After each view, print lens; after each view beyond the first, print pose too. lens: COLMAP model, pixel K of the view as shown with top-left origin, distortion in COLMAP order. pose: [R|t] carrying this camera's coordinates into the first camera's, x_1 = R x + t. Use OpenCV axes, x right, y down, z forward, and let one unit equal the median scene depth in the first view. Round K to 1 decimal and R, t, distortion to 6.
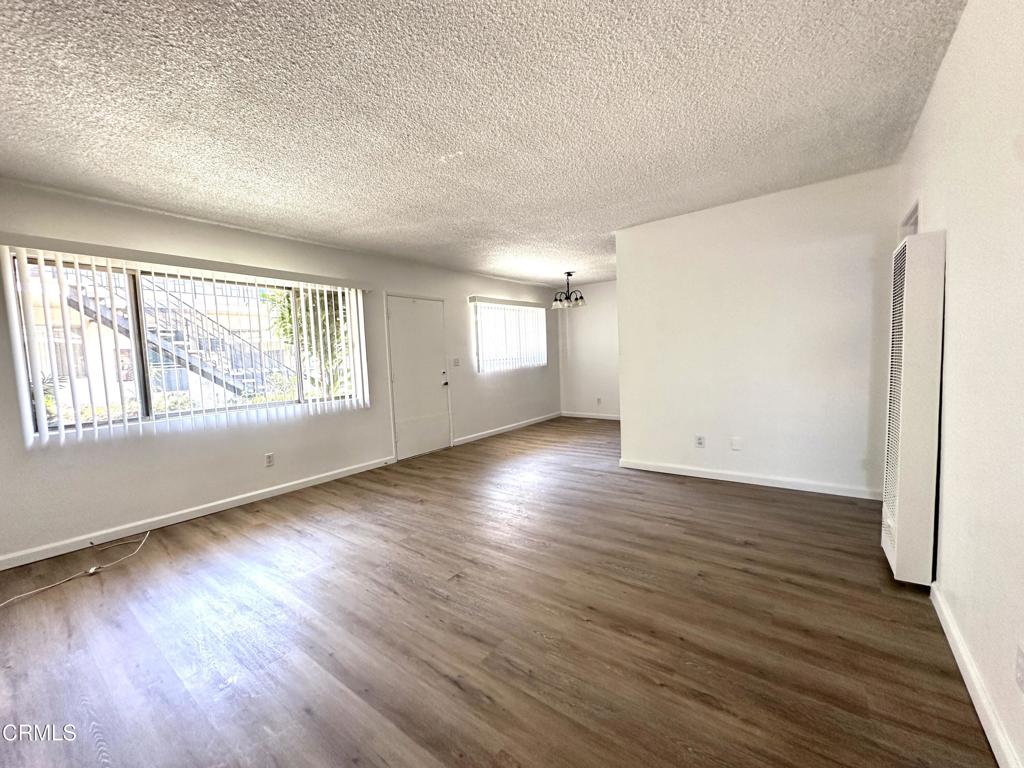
lens RADIAL K [[412.3, 0, 509.9], [0, 412.3, 385.9], [0, 0, 1]] dist [-0.001353, -0.000120]
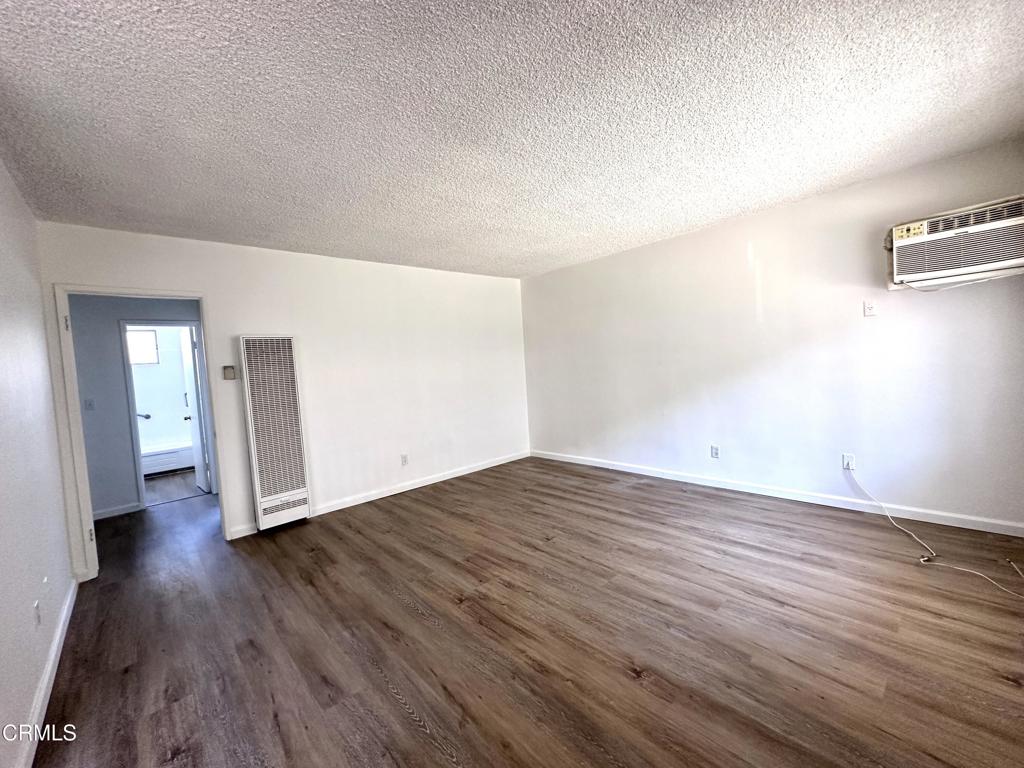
lens RADIAL K [[412.3, 0, 510.5], [0, 412.3, 384.2], [0, 0, 1]] dist [-0.001353, -0.000120]
pose [[-0.978772, 0.098355, 0.179809, -0.231909], [0.119321, 0.986771, 0.109749, -0.147677], [-0.166636, 0.128874, -0.977560, 1.767756]]
